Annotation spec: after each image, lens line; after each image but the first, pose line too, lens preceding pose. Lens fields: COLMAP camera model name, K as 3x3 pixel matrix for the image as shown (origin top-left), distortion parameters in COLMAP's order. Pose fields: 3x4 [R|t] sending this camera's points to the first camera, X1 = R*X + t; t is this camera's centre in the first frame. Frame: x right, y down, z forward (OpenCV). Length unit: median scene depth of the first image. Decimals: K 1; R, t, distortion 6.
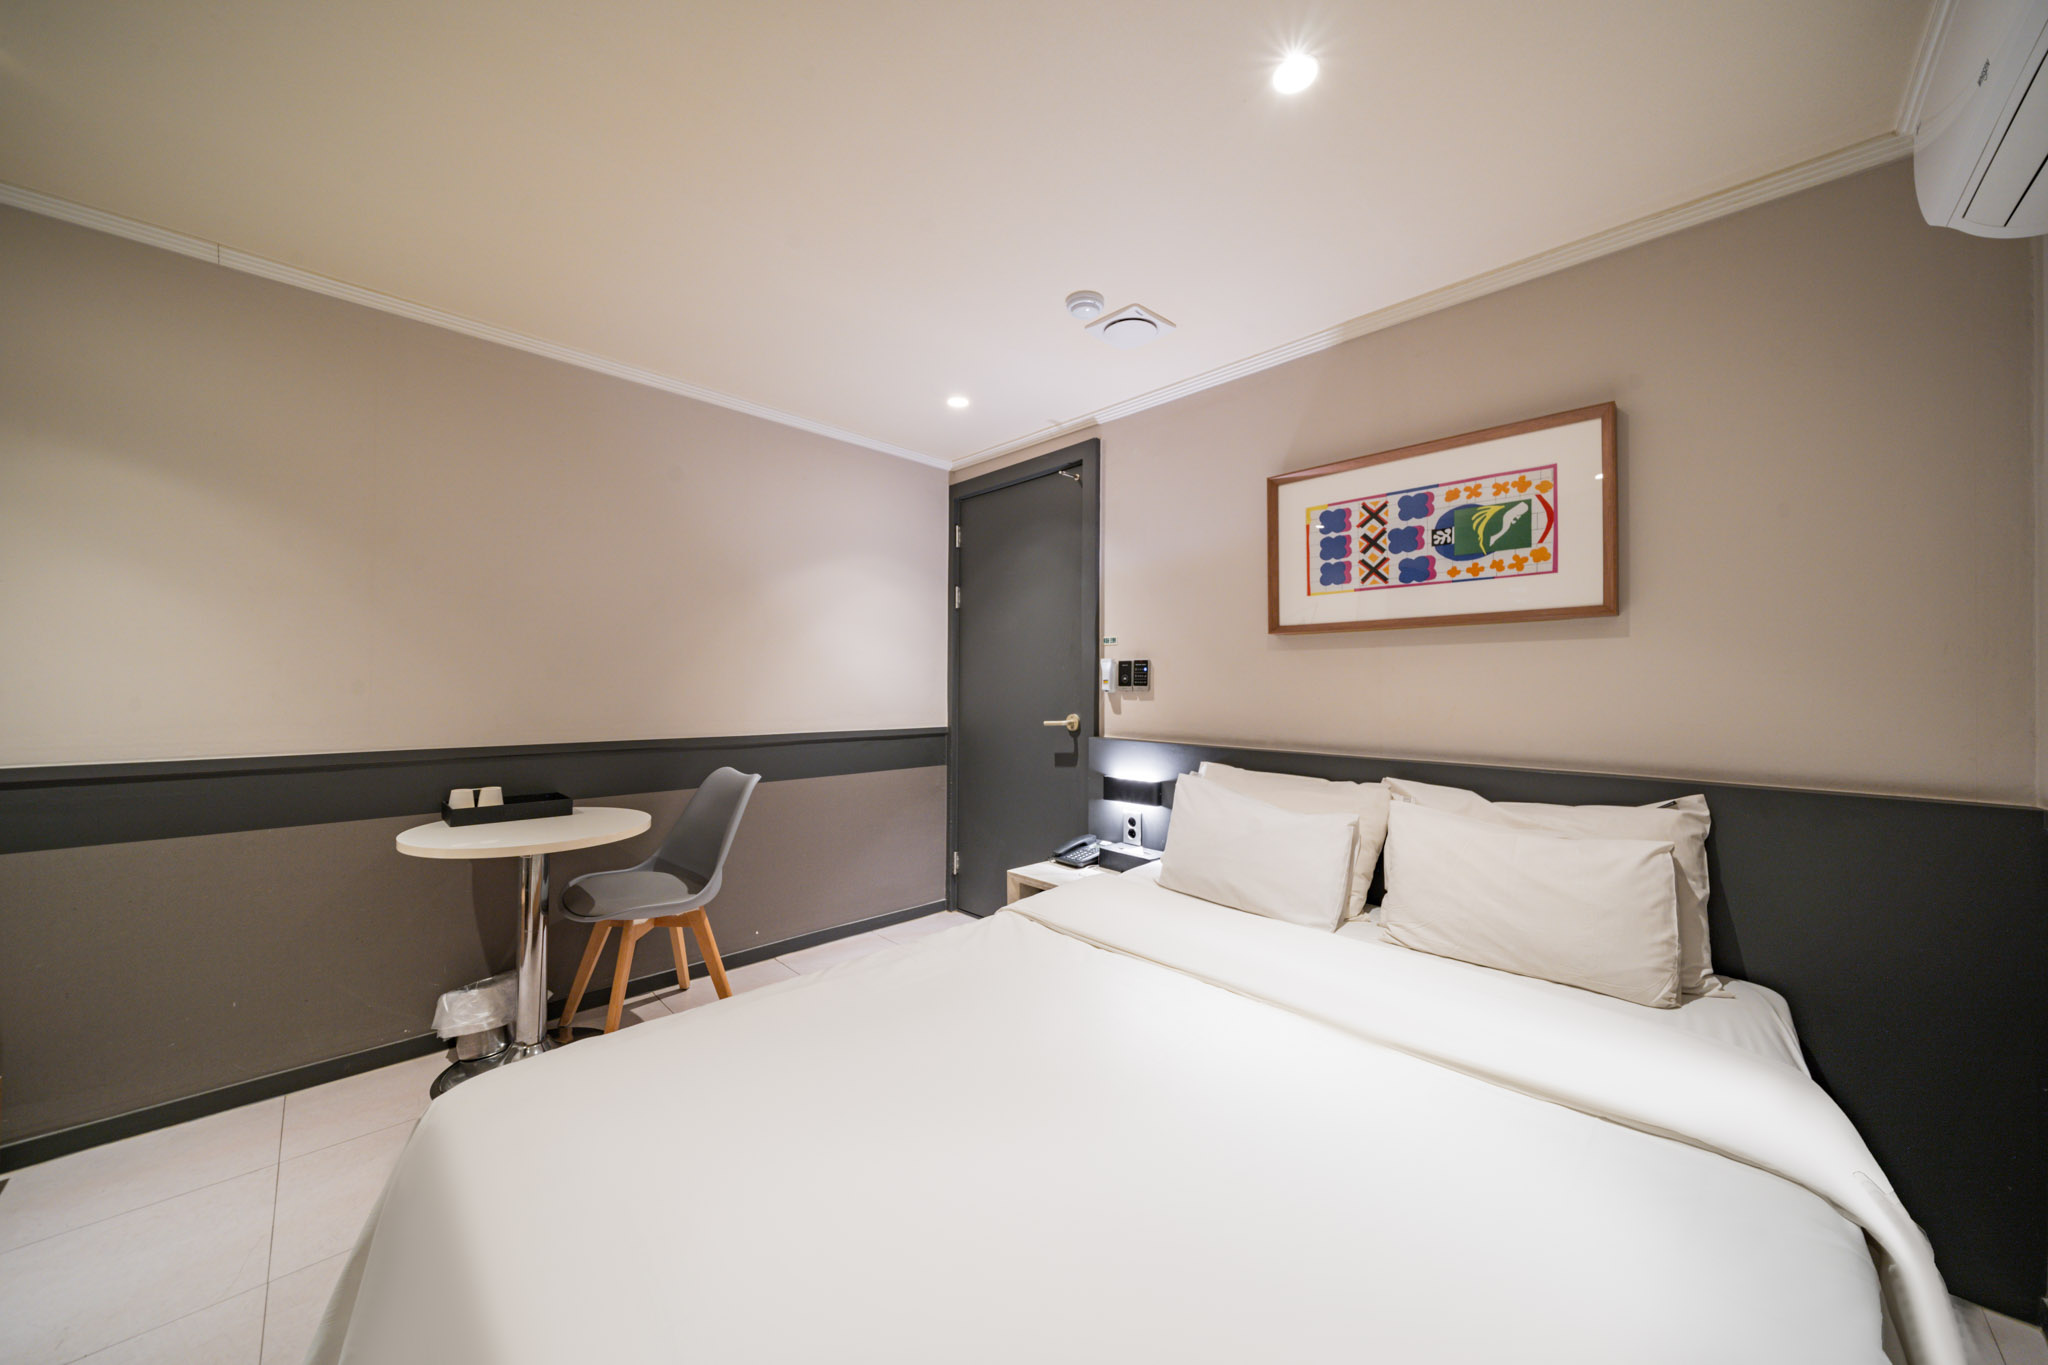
lens RADIAL K [[699.7, 0, 1042.3], [0, 699.7, 684.5], [0, 0, 1]] dist [-0.002101, 0.000000]
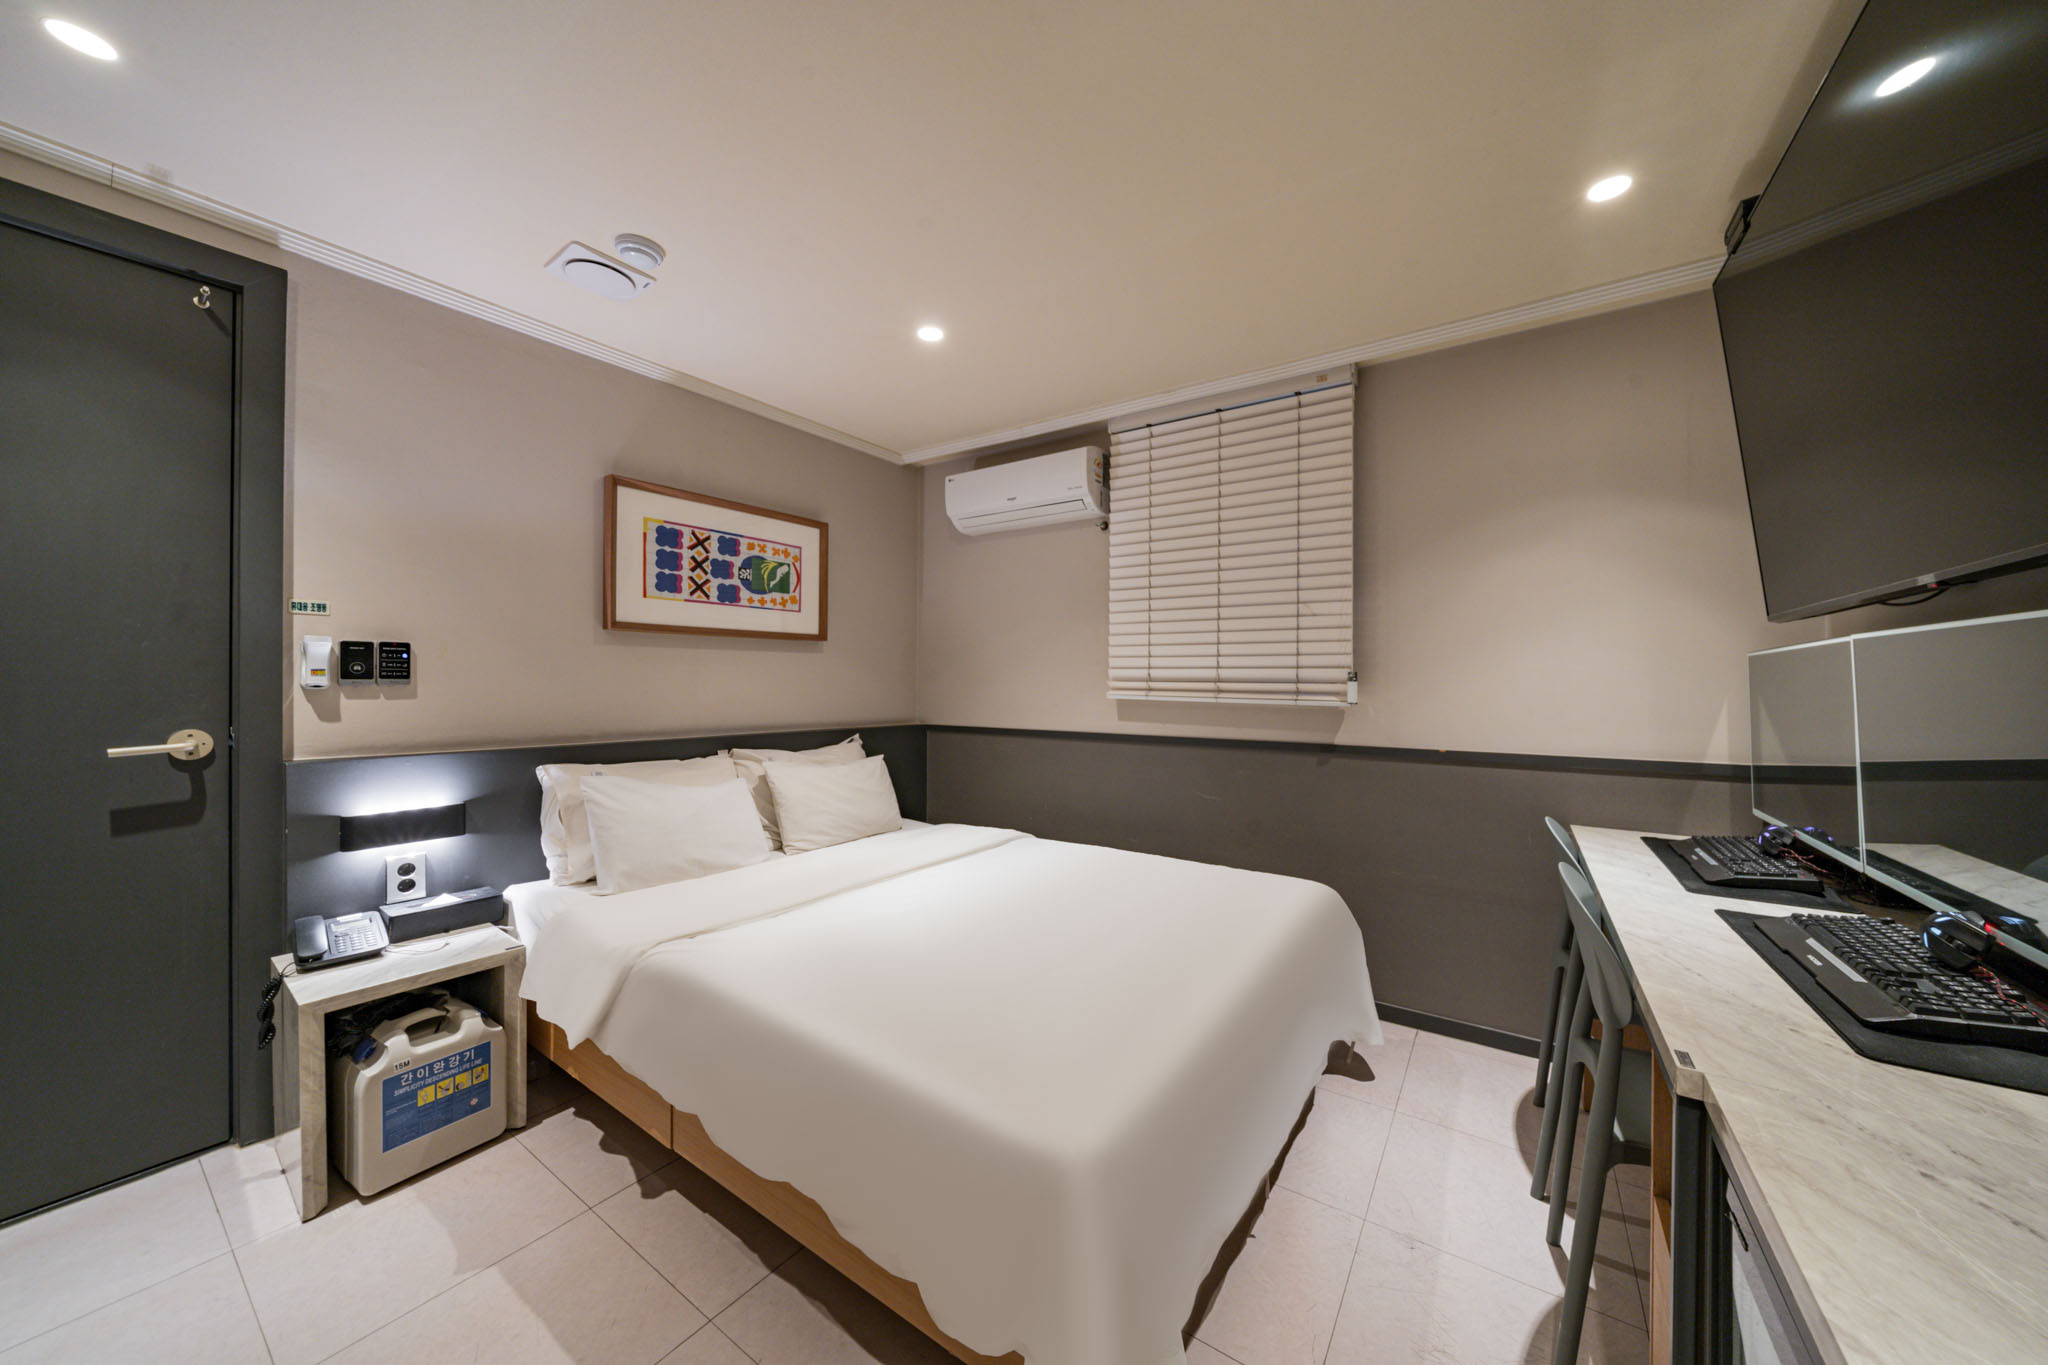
lens RADIAL K [[699.7, 0, 1033.0], [0, 699.7, 688.9], [0, 0, 1]] dist [-0.002101, 0.000000]
pose [[-0.162198, -0.012755, 0.986676, -0.864869], [-0.006404, 0.999909, 0.011873, -0.000524], [-0.986738, -0.004393, -0.162264, 0.622351]]
